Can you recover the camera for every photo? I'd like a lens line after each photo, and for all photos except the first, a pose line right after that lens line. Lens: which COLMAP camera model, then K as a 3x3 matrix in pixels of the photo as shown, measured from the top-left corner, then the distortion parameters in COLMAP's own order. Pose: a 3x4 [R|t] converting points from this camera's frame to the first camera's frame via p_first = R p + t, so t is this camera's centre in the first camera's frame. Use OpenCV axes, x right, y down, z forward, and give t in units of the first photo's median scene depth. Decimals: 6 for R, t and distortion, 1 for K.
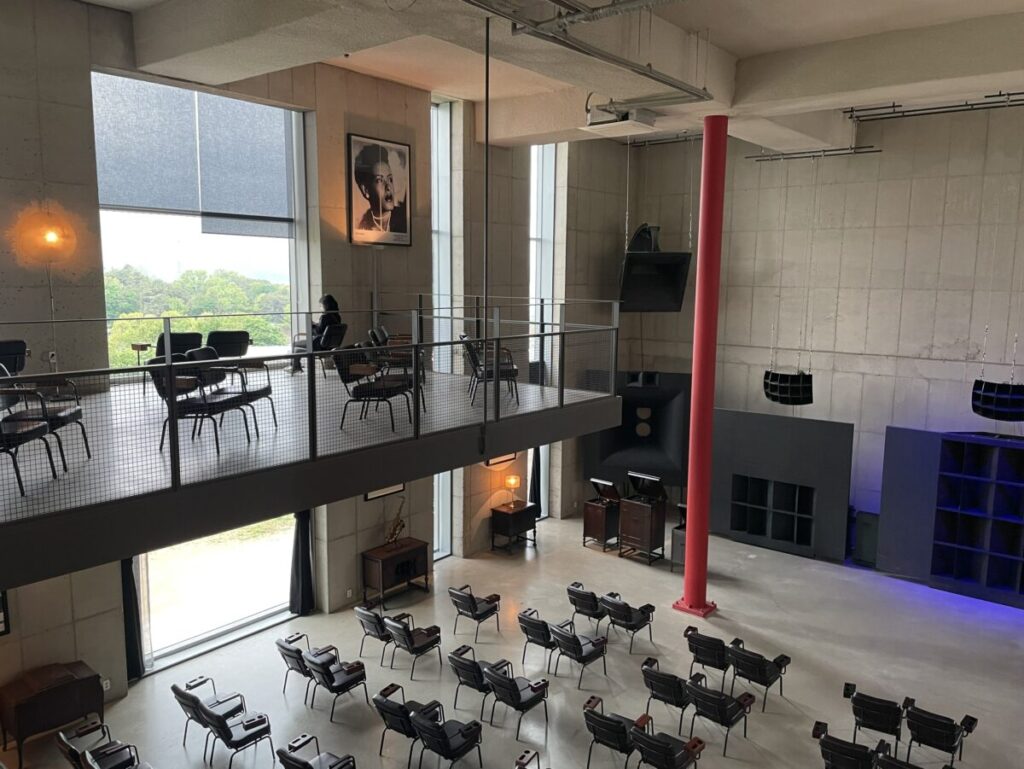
lens RADIAL K [[778.7, 0, 521.3], [0, 778.7, 379.9], [0, 0, 1]] dist [0.080157, -0.105930]
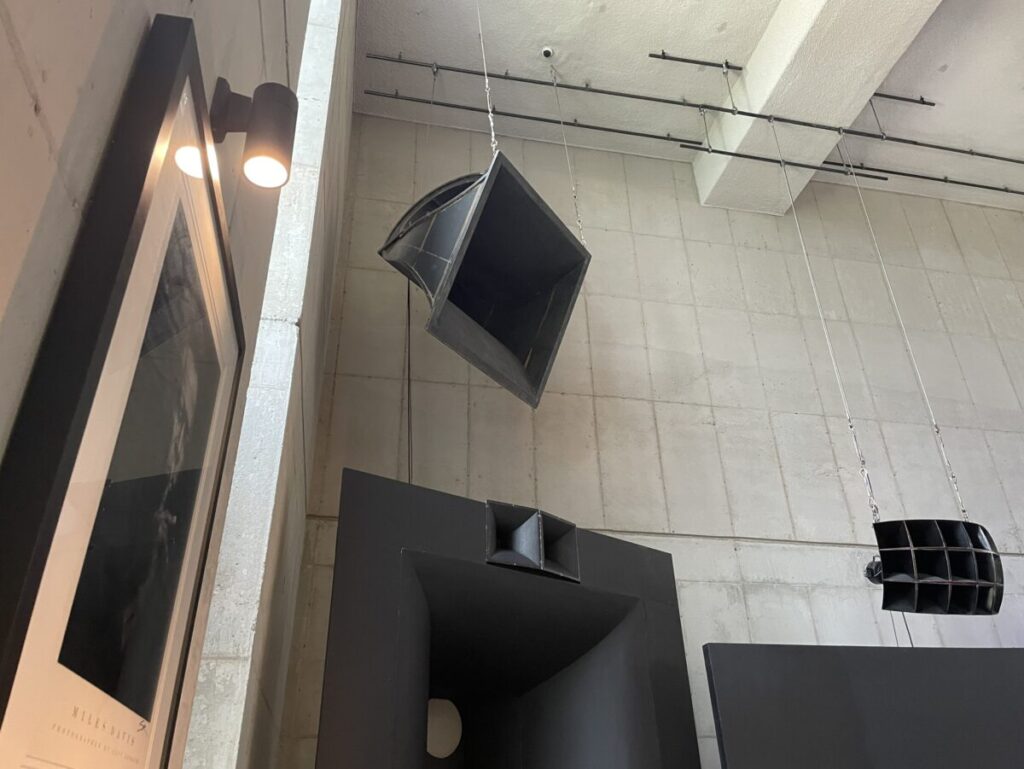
lens RADIAL K [[778.7, 0, 513.5], [0, 778.7, 382.3], [0, 0, 1]] dist [0.080157, -0.105930]
pose [[0.627601, 0.366133, 0.687069, -0.060506], [0.136300, 0.817213, -0.559987, 0.115601], [-0.766511, 0.445096, 0.462980, 0.941129]]
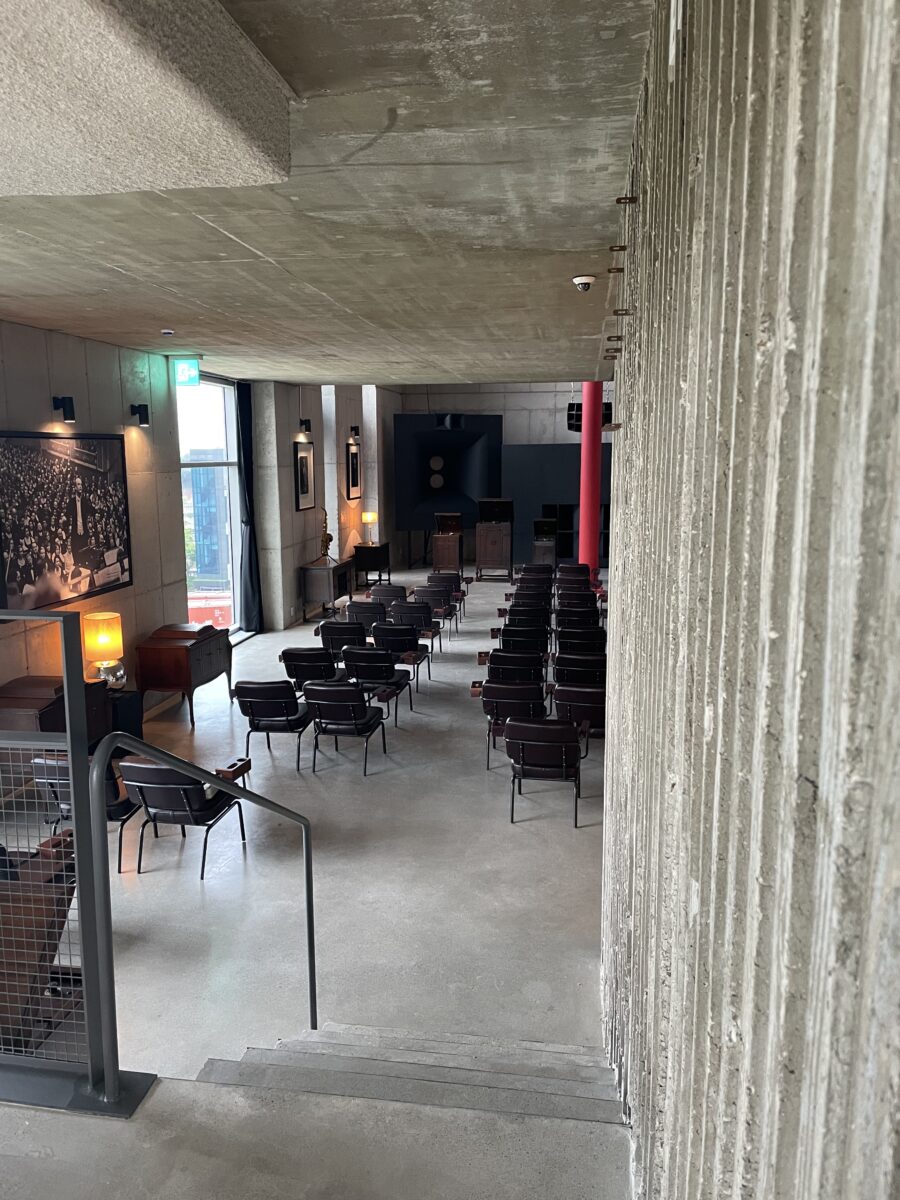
lens RADIAL K [[912.5, 0, 447.1], [0, 912.5, 602.8], [0, 0, 1]] dist [0.080157, -0.105930]
pose [[0.860030, -0.097328, 0.500874, -0.501835], [0.082116, 0.995245, 0.052394, 0.185268], [-0.503592, -0.003930, 0.863933, -0.012711]]
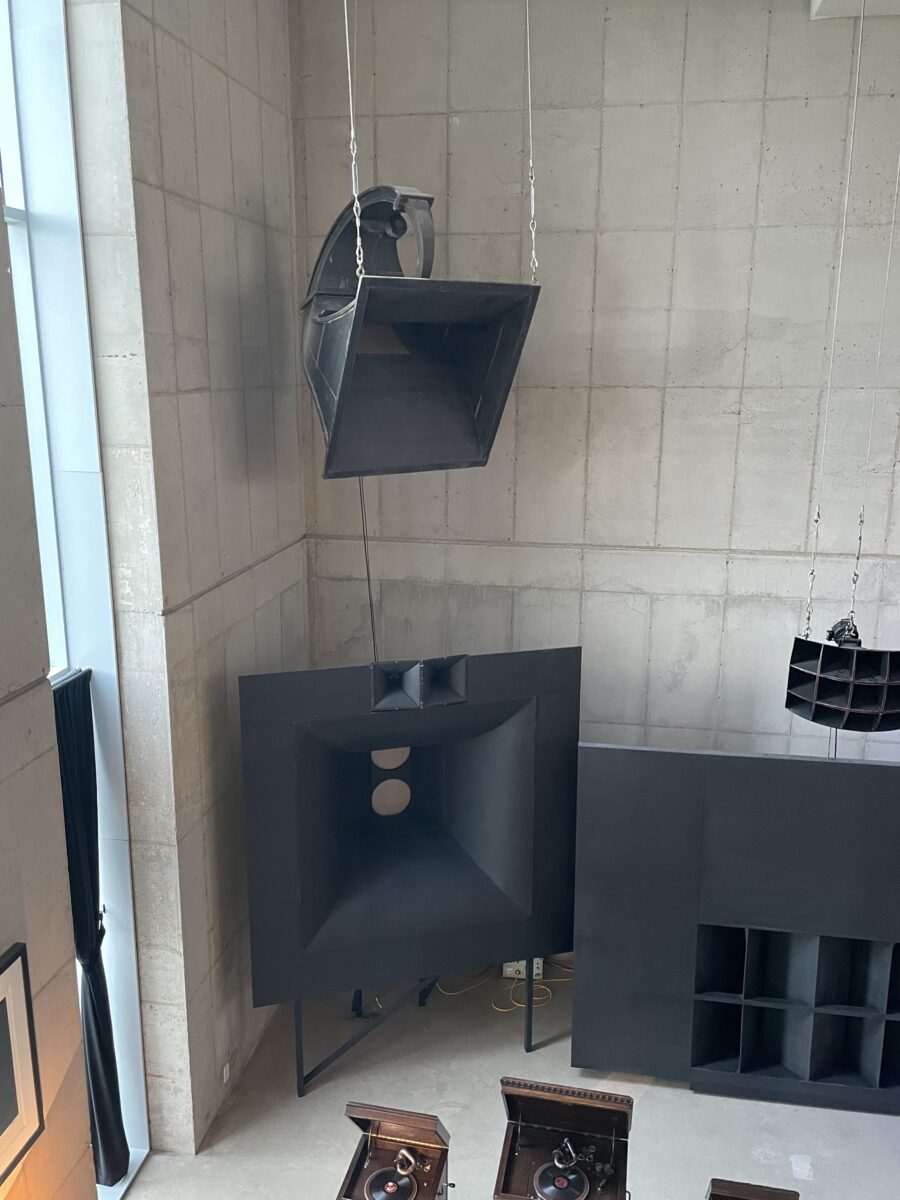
lens RADIAL K [[977.4, 0, 448.1], [0, 977.4, 593.9], [0, 0, 1]] dist [0.067522, -0.043935]
pose [[0.877910, -0.119187, 0.463754, -0.021341], [0.070532, 0.990149, 0.120953, -0.094985], [-0.473602, -0.073477, 0.877669, 0.700395]]
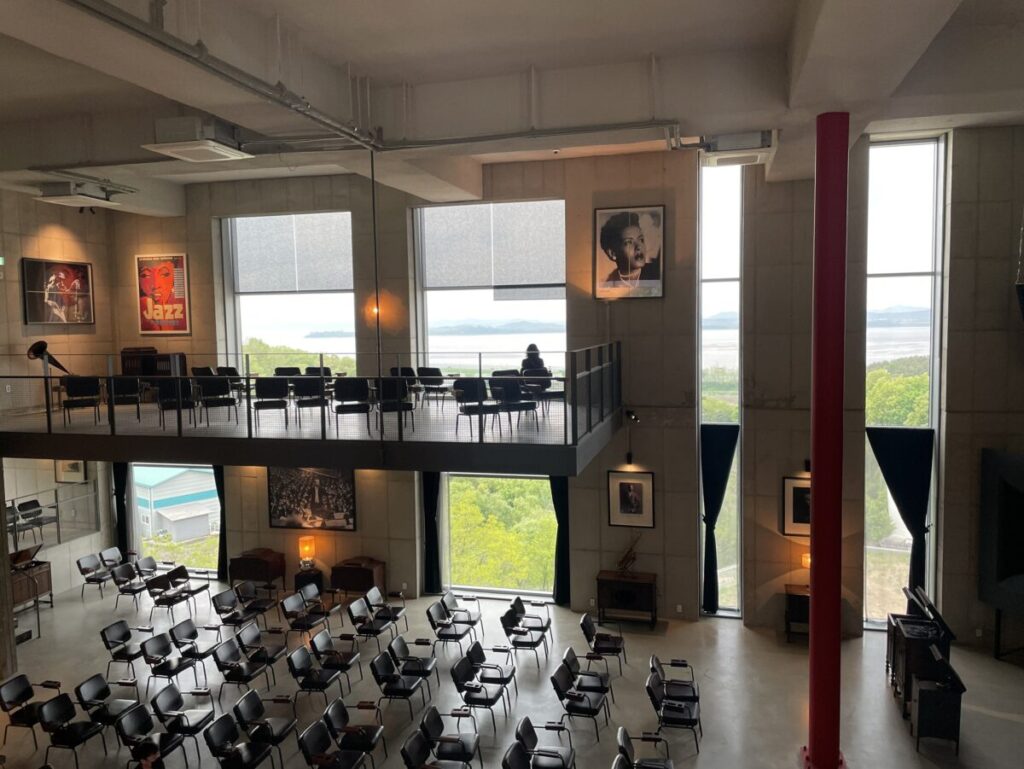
lens RADIAL K [[778.7, 0, 522.3], [0, 778.7, 372.5], [0, 0, 1]] dist [0.080157, -0.105930]
pose [[0.409500, 0.045534, -0.911173, 0.645424], [-0.098061, 0.995164, 0.005660, -0.049201], [0.907025, 0.087033, 0.411985, 0.339777]]
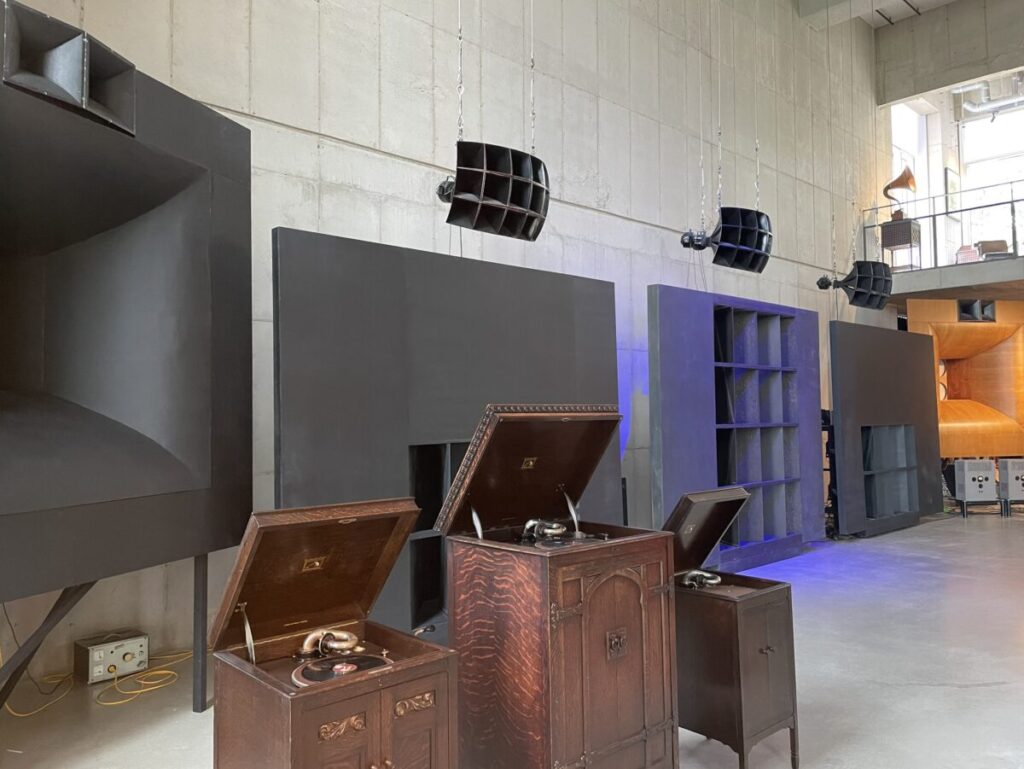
lens RADIAL K [[778.7, 0, 514.0], [0, 778.7, 375.1], [0, 0, 1]] dist [0.080157, -0.105930]
pose [[0.129859, 0.036836, 0.990848, -0.041972], [0.146640, 0.987607, -0.055934, 0.121321], [-0.980629, 0.152561, 0.122848, 0.956449]]
